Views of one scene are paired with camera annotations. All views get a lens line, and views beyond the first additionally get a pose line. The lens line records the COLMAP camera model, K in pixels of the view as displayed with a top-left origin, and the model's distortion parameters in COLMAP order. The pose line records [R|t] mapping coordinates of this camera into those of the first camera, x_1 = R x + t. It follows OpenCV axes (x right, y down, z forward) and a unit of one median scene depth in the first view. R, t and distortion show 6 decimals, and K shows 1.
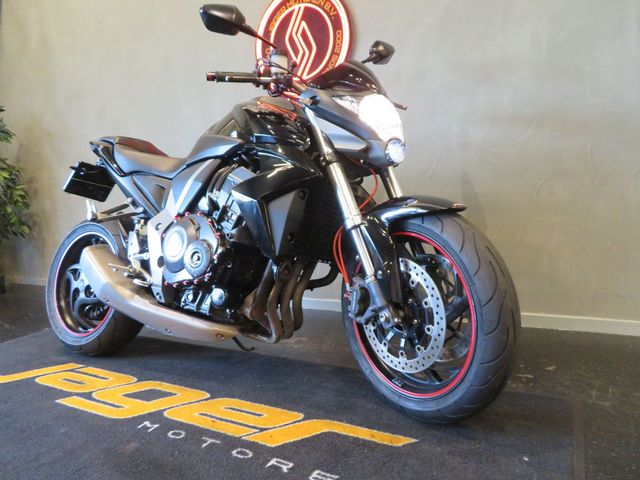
lens RADIAL K [[458.0, 0, 320.0], [0, 458.0, 240.0], [0, 0, 1]] dist [0.000147, 0.001584]
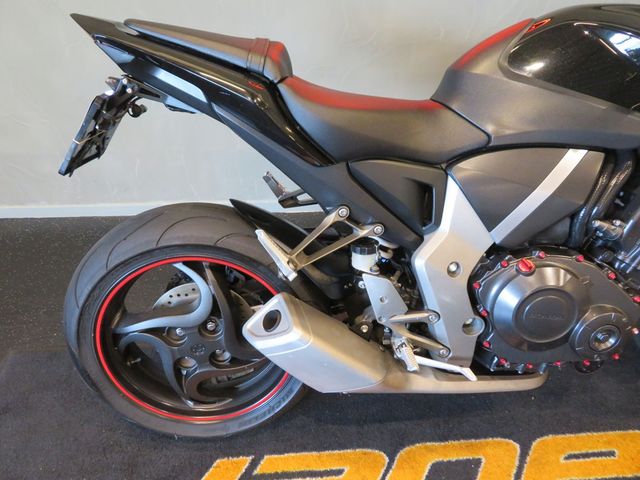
lens RADIAL K [[458.0, 0, 320.0], [0, 458.0, 240.0], [0, 0, 1]] dist [0.000147, 0.001584]
pose [[0.819489, -0.286660, 0.496250, -0.931308], [-0.016245, 0.853945, 0.520110, -0.429287], [-0.572865, -0.434285, 0.695142, 0.899725]]
